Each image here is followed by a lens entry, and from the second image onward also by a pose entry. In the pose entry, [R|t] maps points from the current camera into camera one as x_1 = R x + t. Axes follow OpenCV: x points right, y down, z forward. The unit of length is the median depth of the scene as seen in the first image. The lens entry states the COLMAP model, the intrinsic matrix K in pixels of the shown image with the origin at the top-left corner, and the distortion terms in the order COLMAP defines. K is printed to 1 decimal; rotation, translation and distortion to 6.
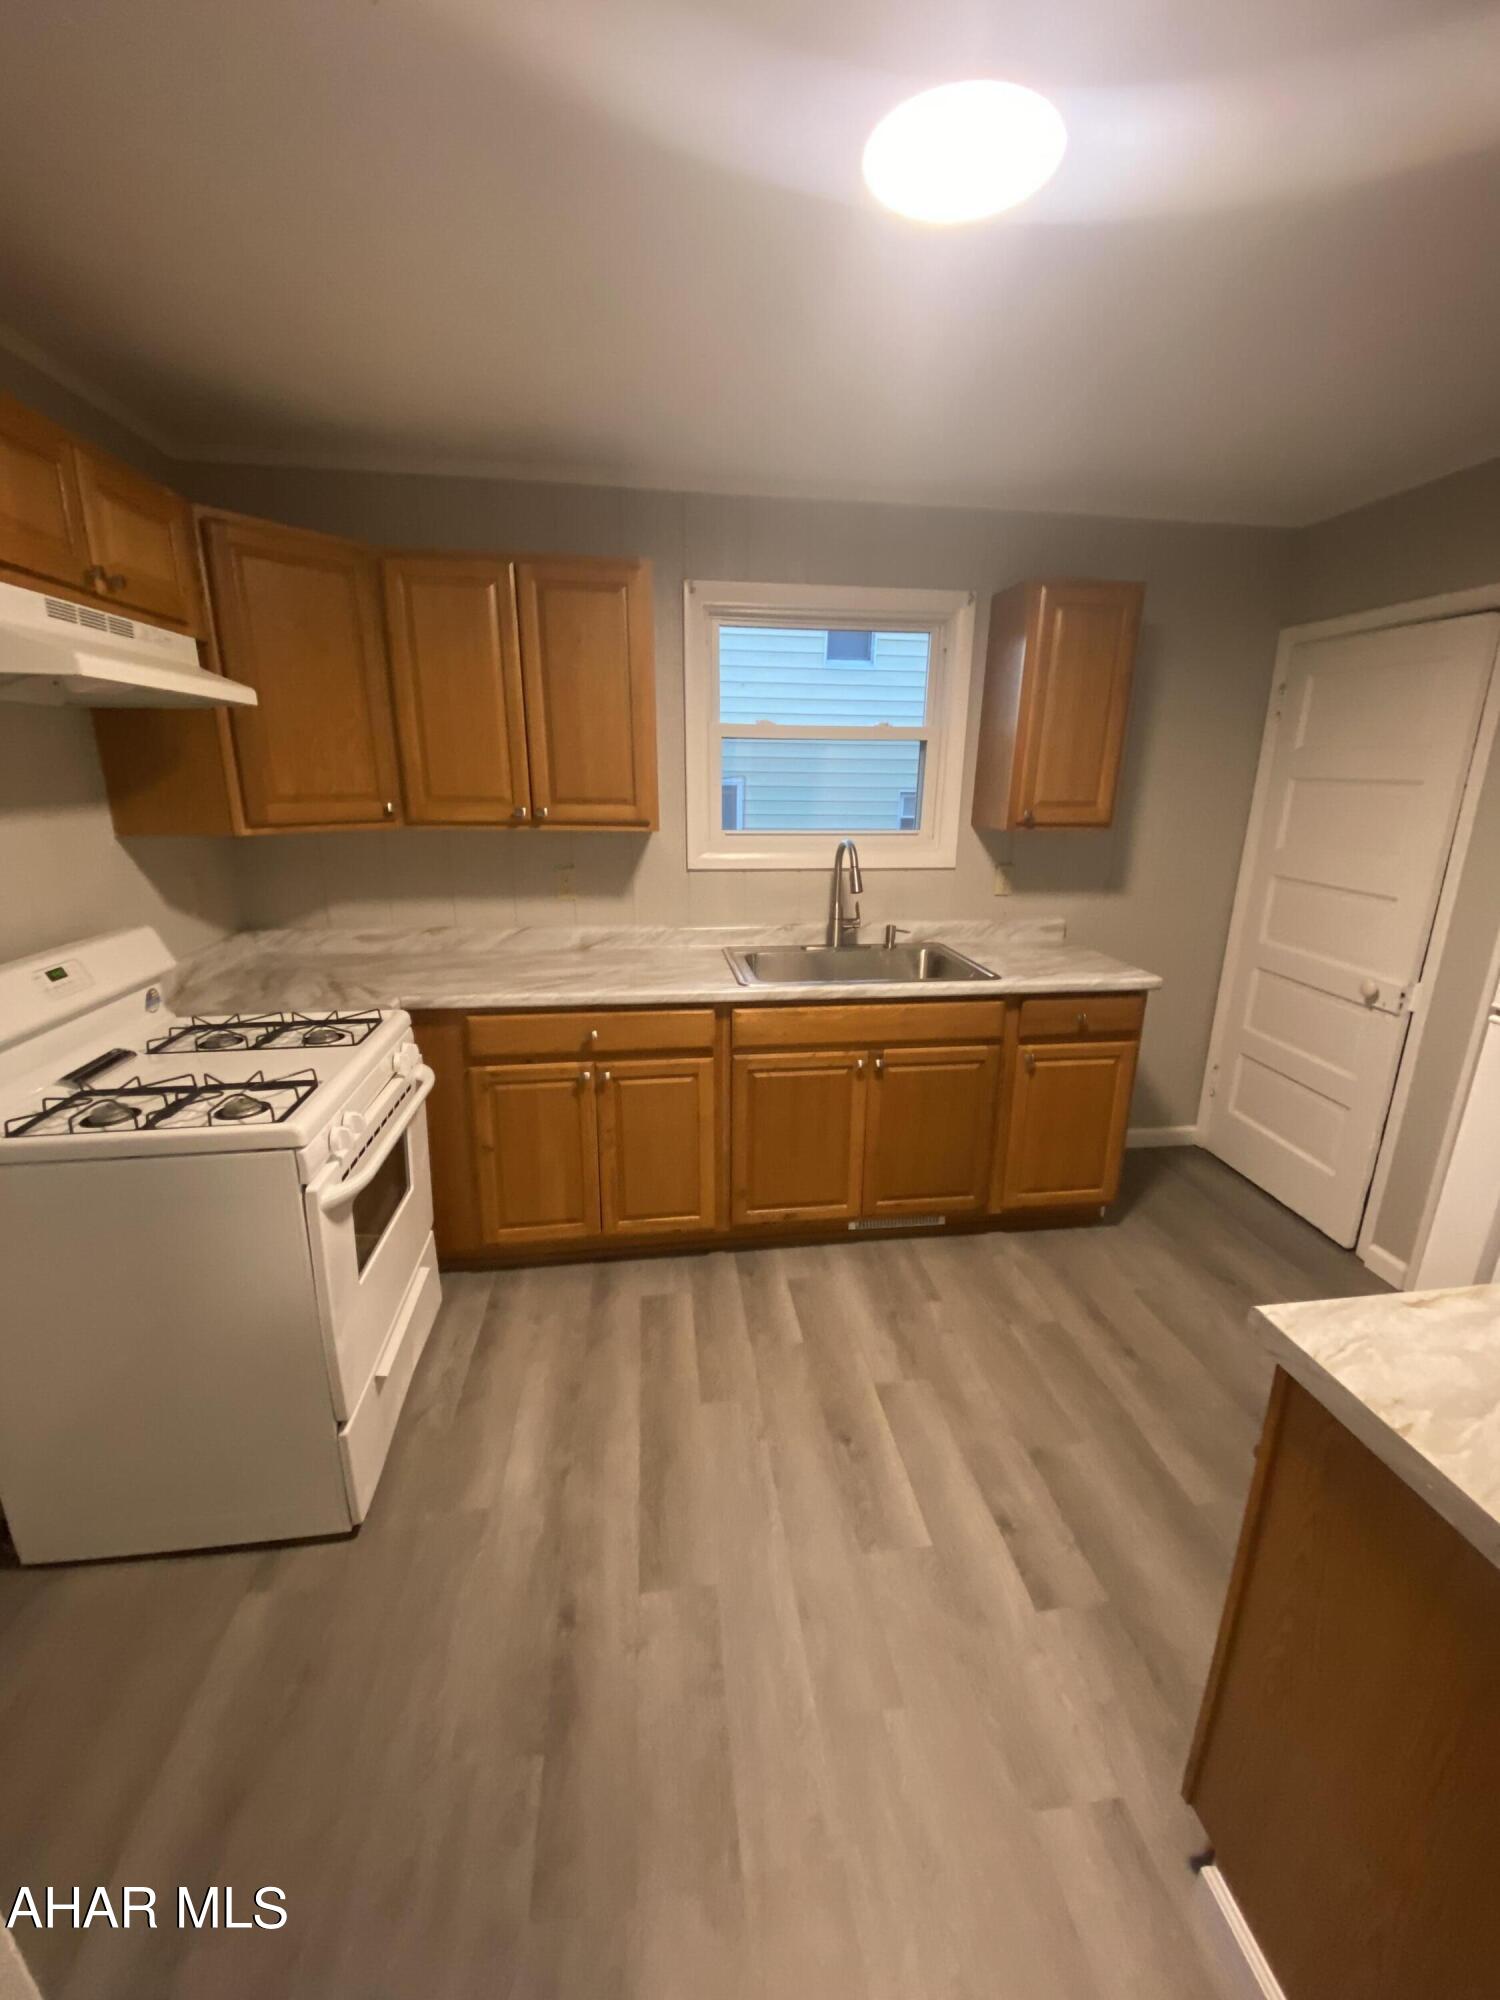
lens RADIAL K [[810.0, 0, 769.4], [0, 810.0, 985.9], [0, 0, 1]] dist [0.003150, -0.000189]
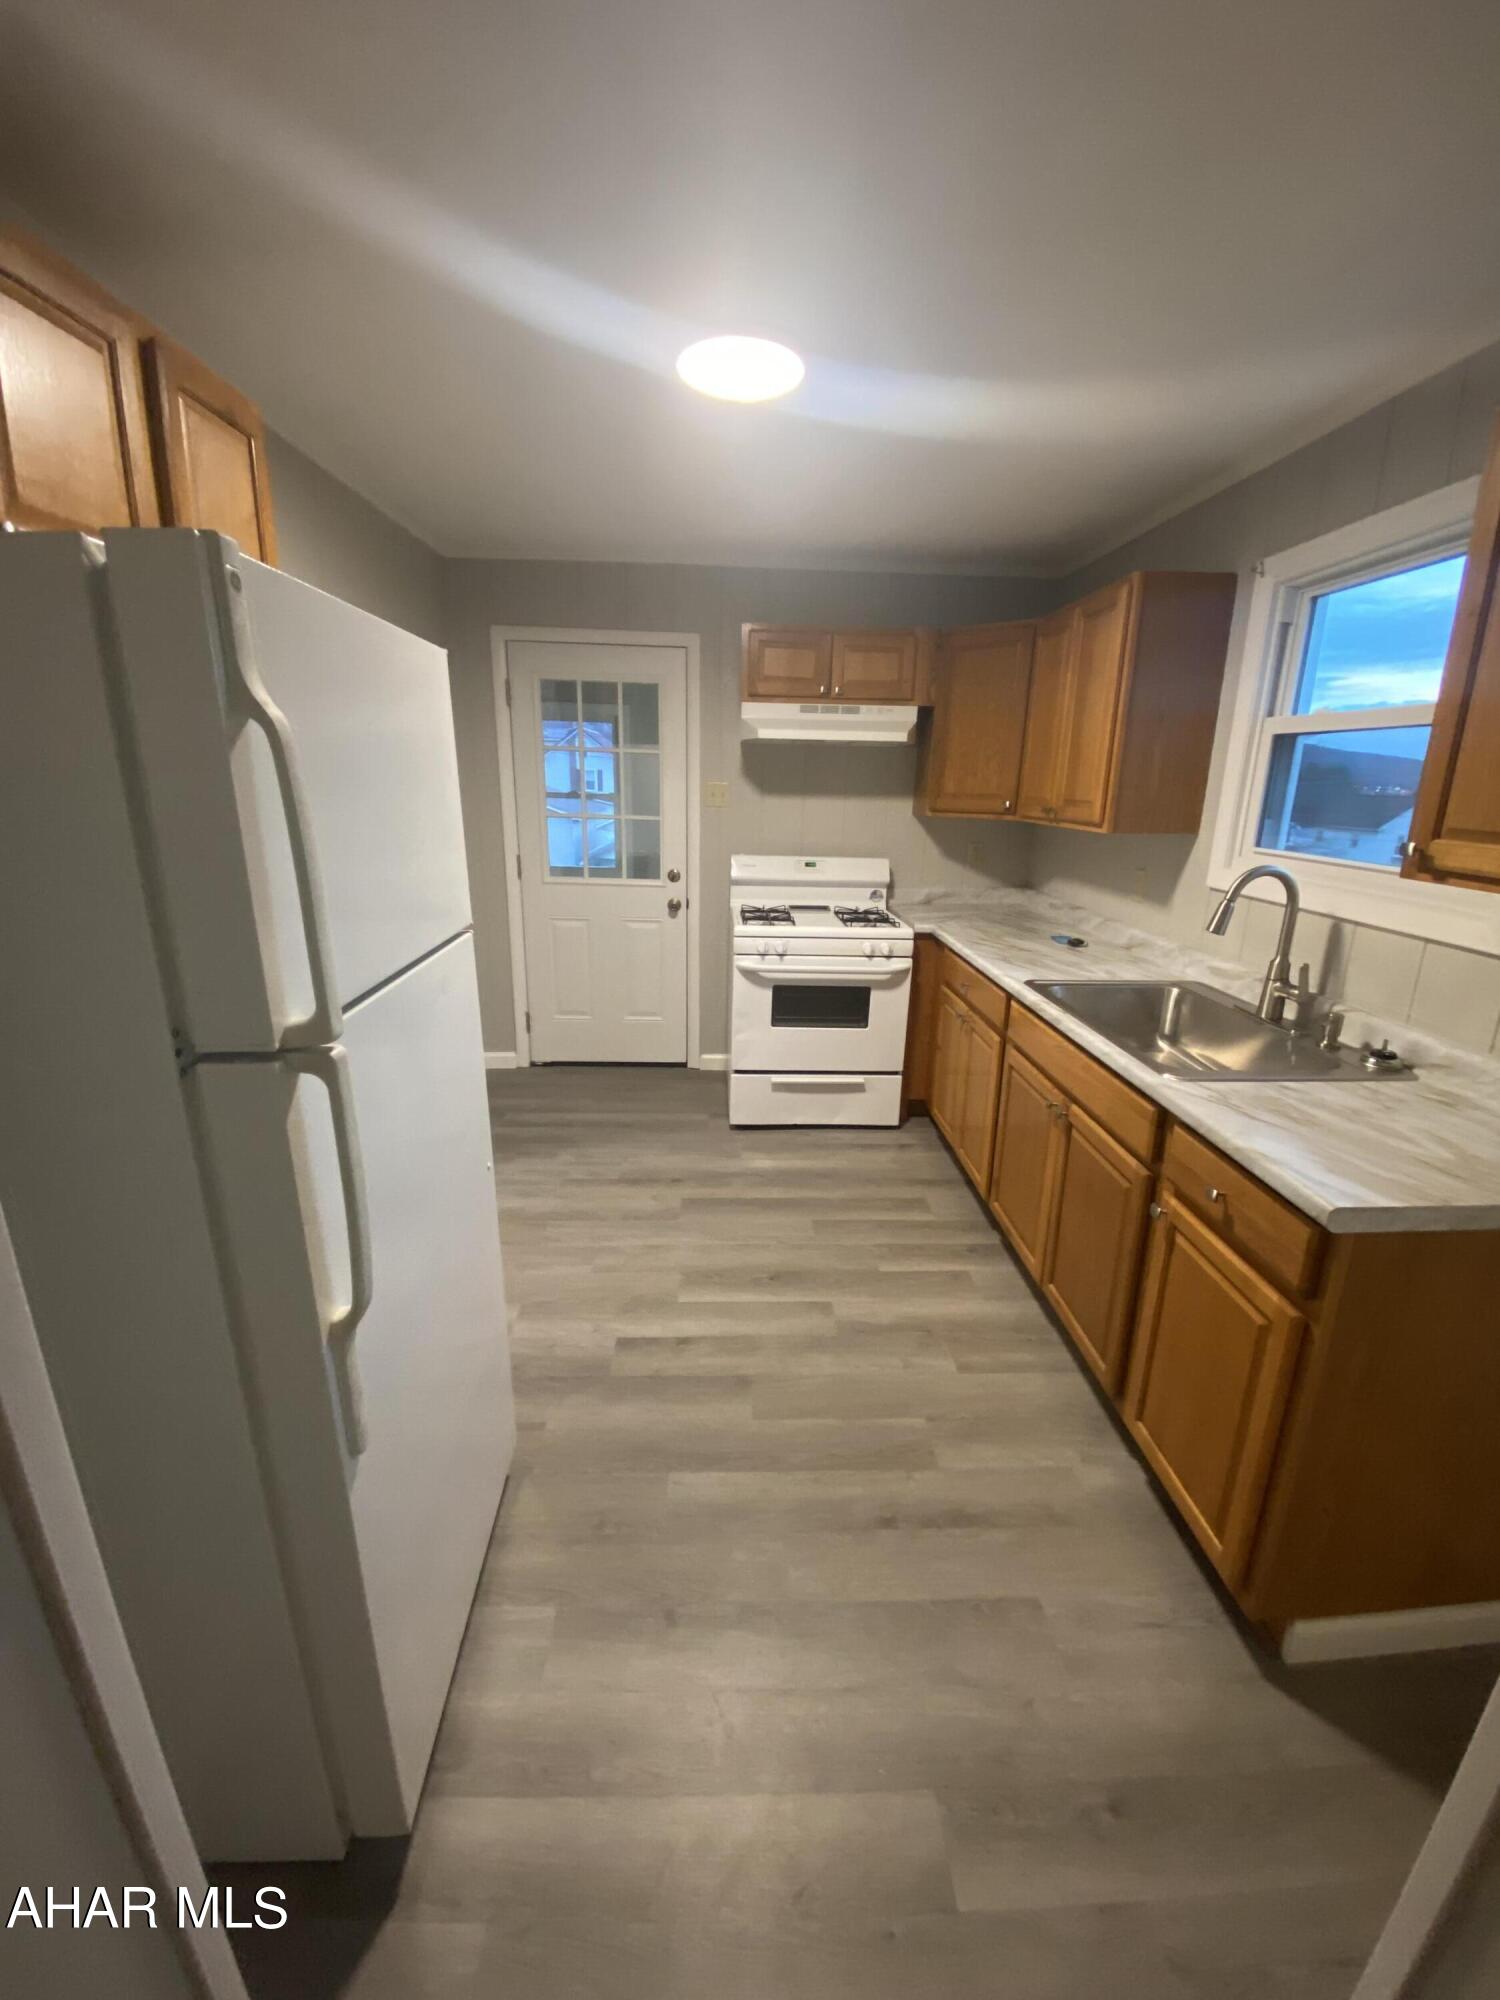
lens RADIAL K [[810.0, 0, 765.5], [0, 810.0, 1011.2], [0, 0, 1]] dist [0.003150, -0.000189]
pose [[-0.113583, 0.257766, -0.959508, 1.143786], [-0.268795, 0.921769, 0.279447, -0.187128], [0.956477, 0.289651, -0.035411, 0.836160]]
